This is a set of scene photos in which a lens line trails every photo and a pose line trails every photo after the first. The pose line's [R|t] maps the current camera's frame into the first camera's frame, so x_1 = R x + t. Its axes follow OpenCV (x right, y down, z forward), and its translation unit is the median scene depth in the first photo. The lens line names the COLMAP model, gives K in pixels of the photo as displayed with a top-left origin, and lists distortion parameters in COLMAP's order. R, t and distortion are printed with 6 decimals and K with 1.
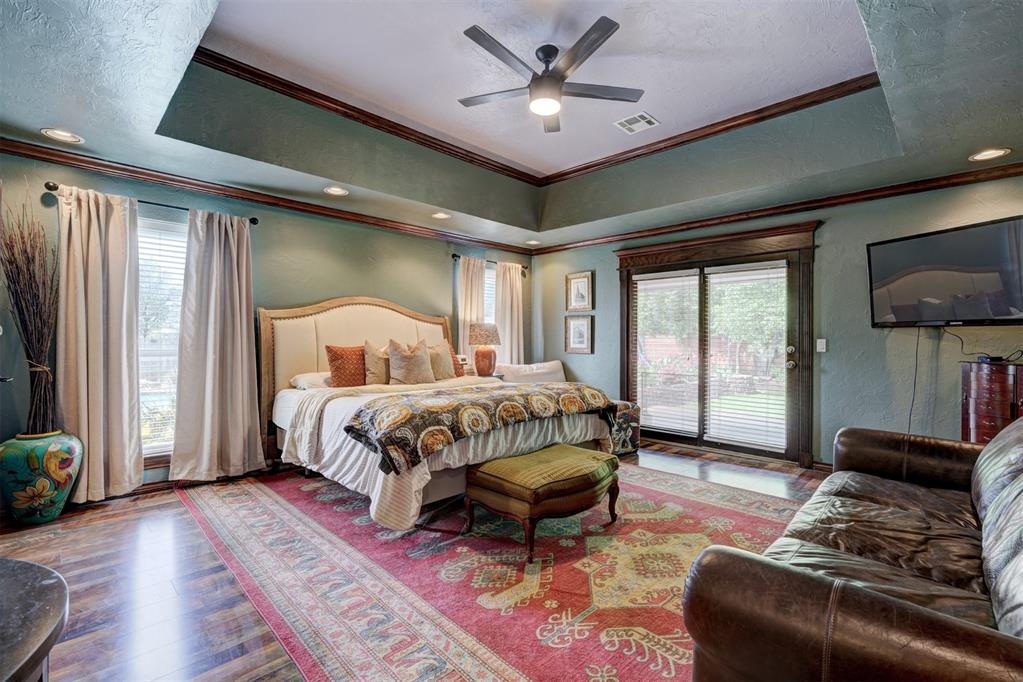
lens RADIAL K [[459.4, 0, 512.7], [0, 459.4, 339.5], [0, 0, 1]] dist [0.003131, -0.001417]
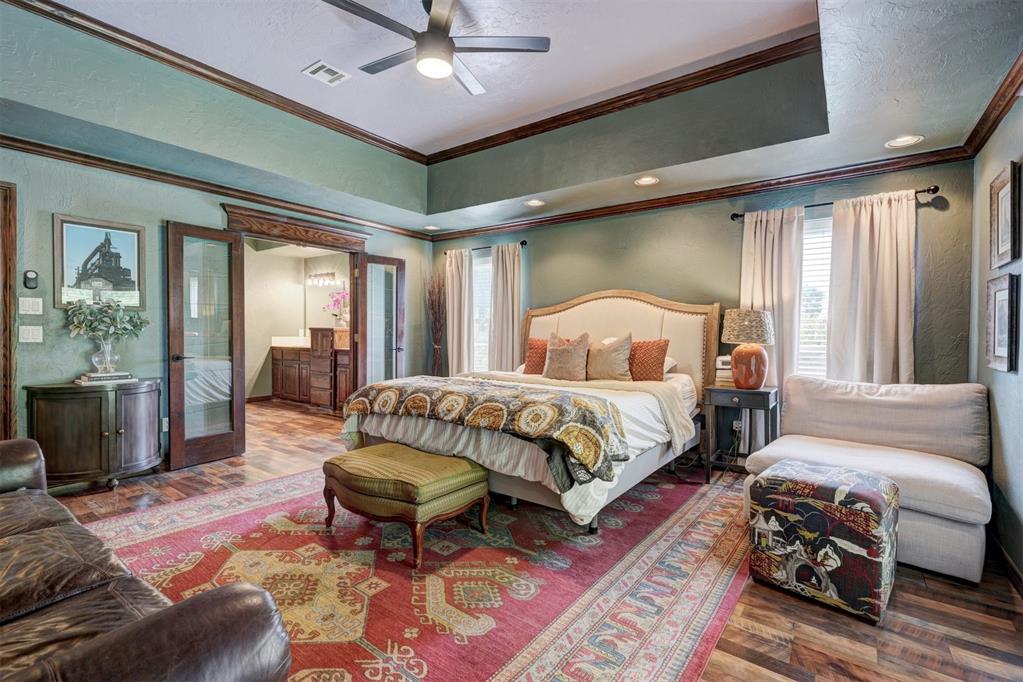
lens RADIAL K [[459.4, 0, 512.8], [0, 459.4, 339.0], [0, 0, 1]] dist [0.003131, -0.001417]
pose [[0.138033, 0.015913, -0.990300, 0.940551], [-0.007939, 0.999857, 0.014960, -0.000112], [0.990396, 0.005797, 0.138140, 0.991871]]
